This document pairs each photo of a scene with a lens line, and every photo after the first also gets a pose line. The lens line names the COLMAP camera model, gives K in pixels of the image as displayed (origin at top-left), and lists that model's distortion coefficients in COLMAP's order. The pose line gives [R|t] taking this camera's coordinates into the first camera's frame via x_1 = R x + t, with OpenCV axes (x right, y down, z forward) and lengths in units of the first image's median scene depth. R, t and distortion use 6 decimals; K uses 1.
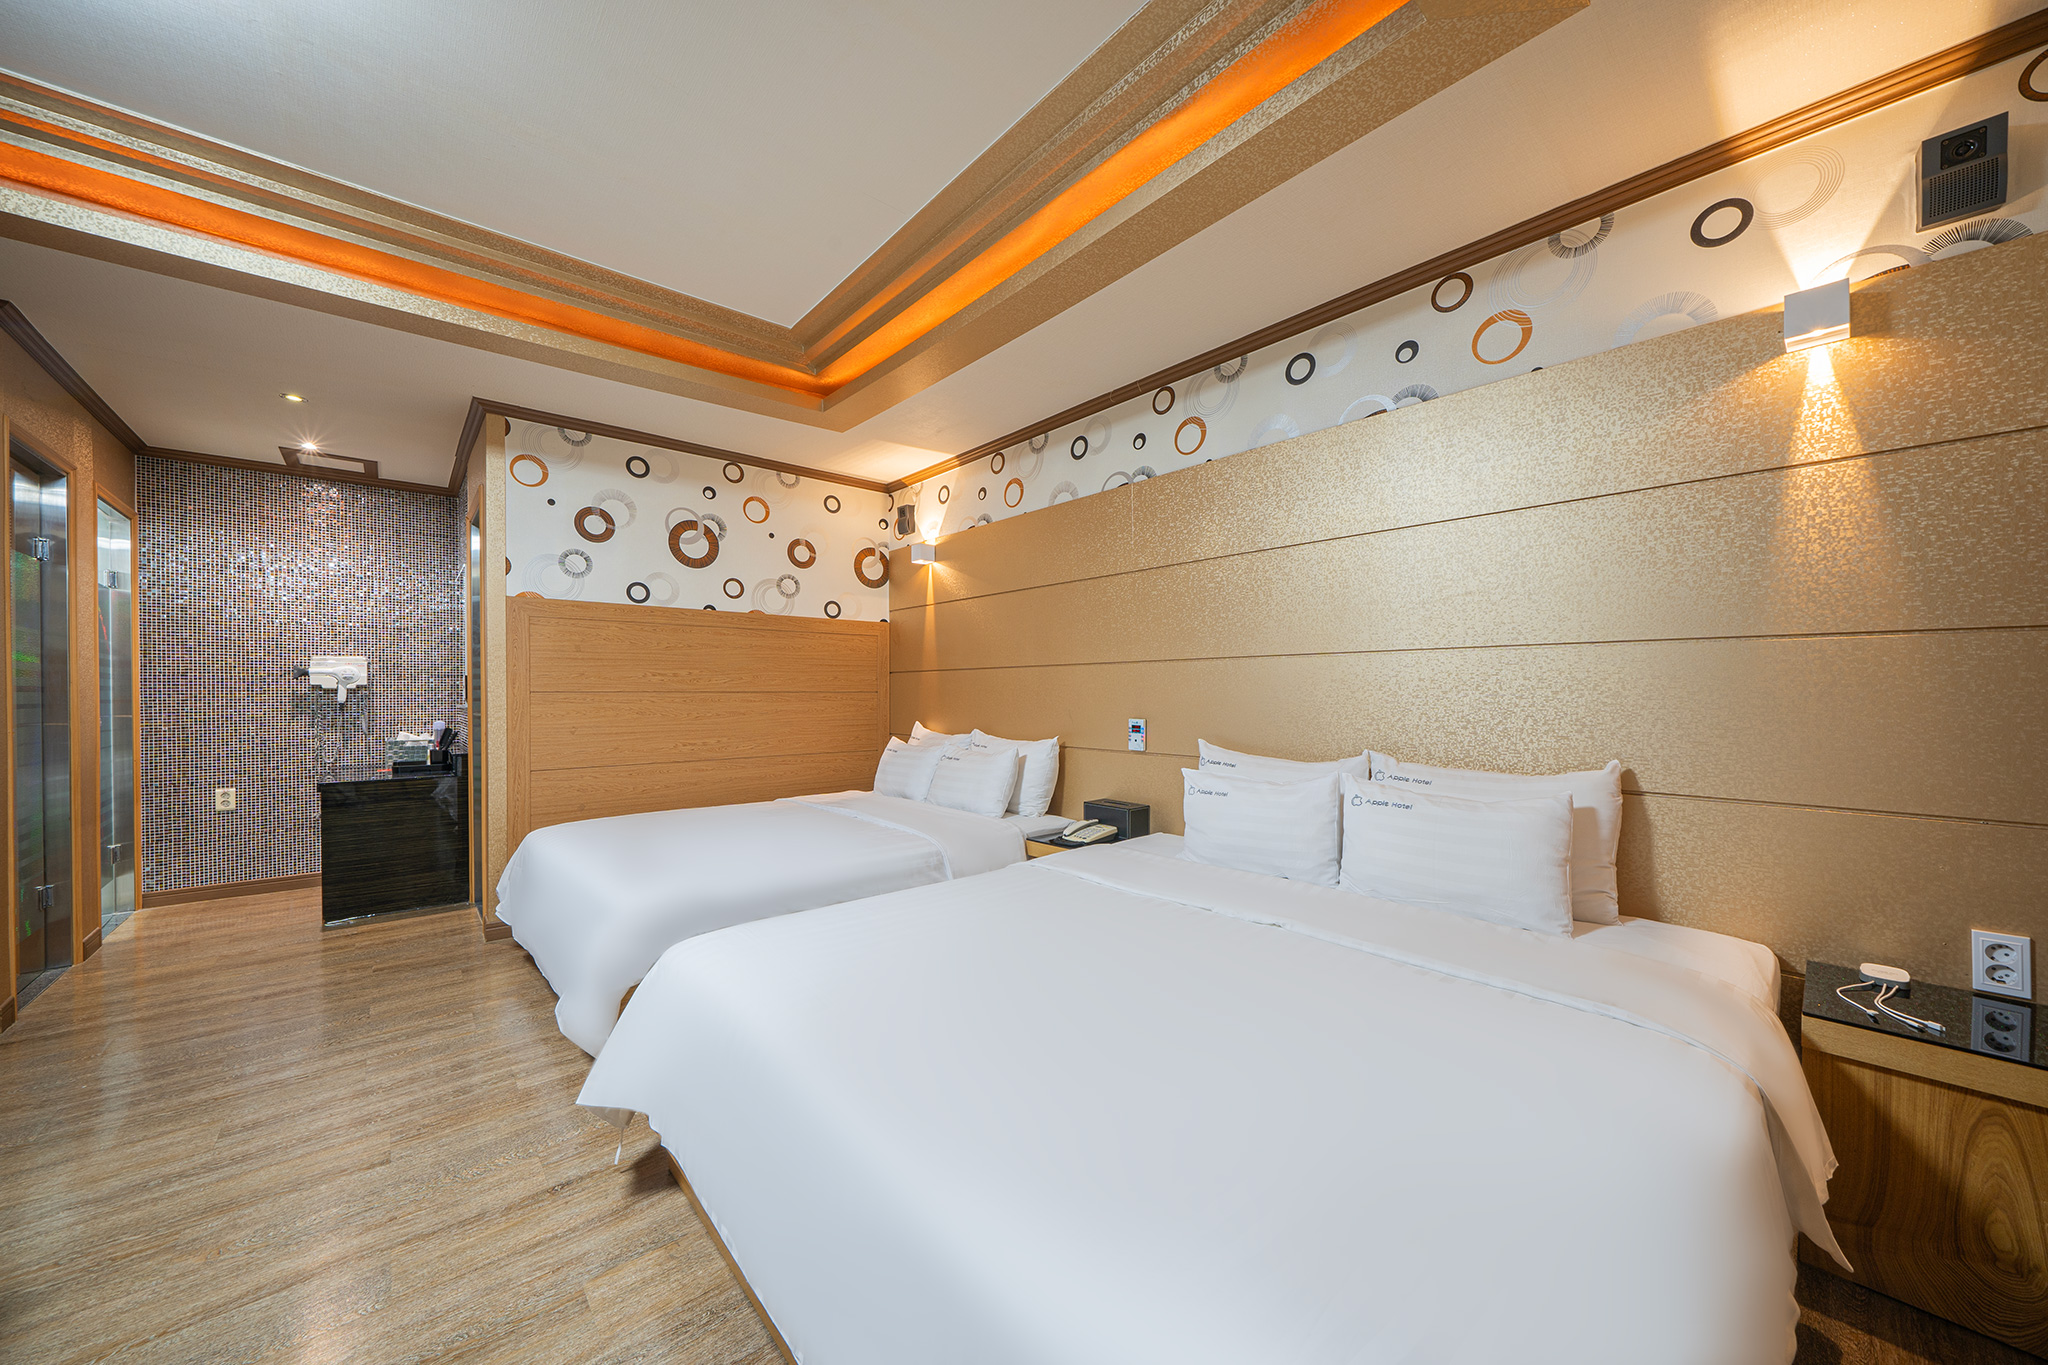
lens RADIAL K [[728.0, 0, 1016.7], [0, 728.0, 693.3], [0, 0, 1]] dist [0.000931, 0.000063]
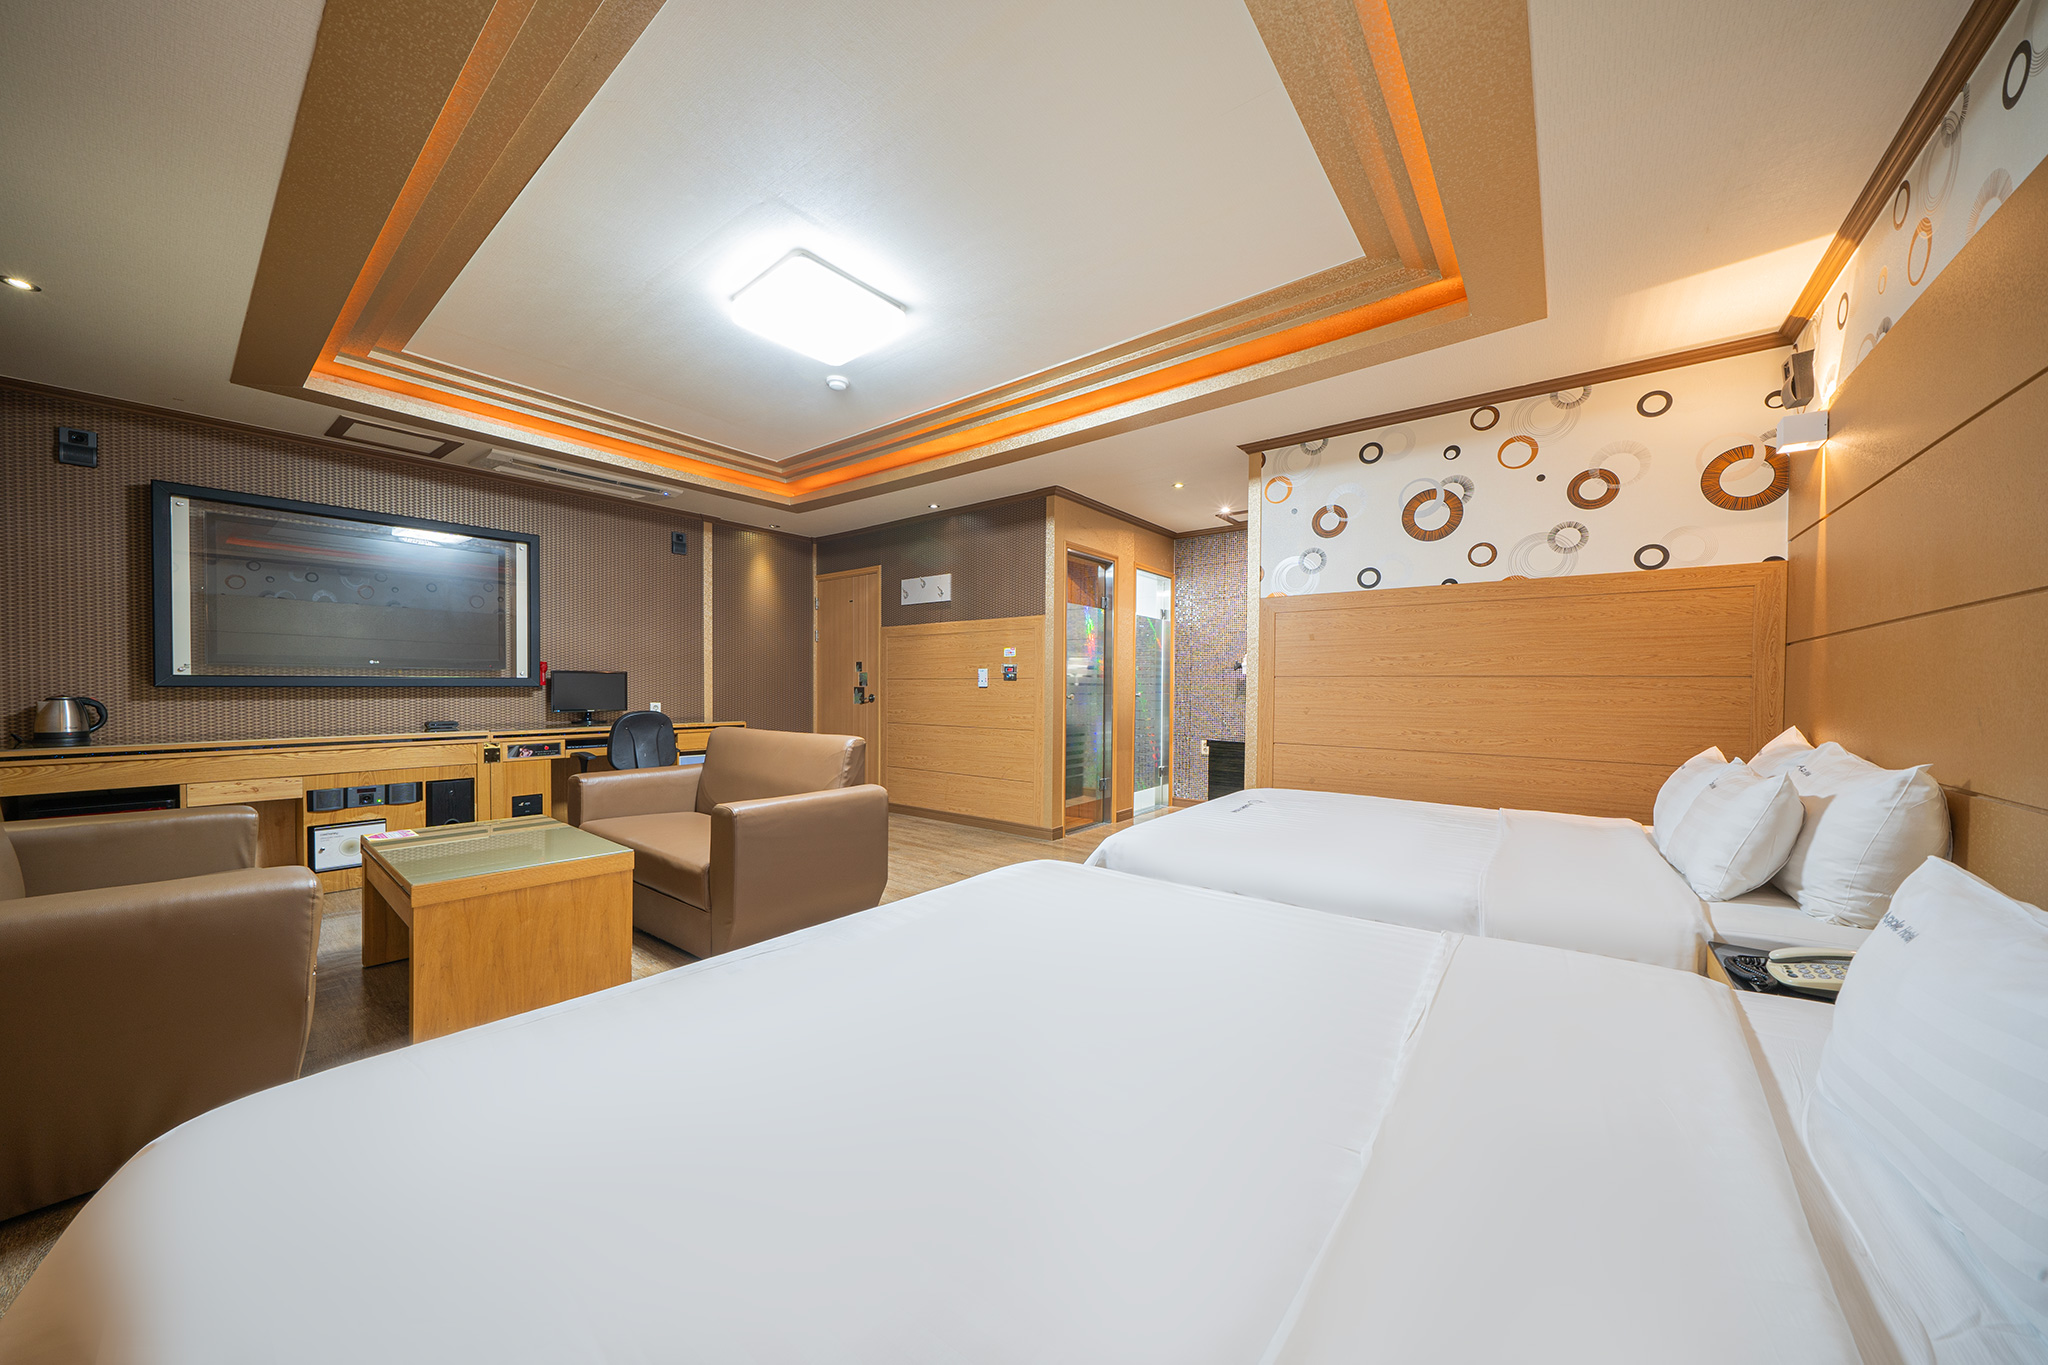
lens RADIAL K [[701.4, 0, 1003.8], [0, 701.4, 699.7], [0, 0, 1]] dist [-0.004982, 0.000198]
pose [[0.169976, 0.023744, -0.985162, 0.337388], [-0.009654, 0.999702, 0.022429, 0.012807], [0.985401, 0.005699, 0.170155, 0.319774]]
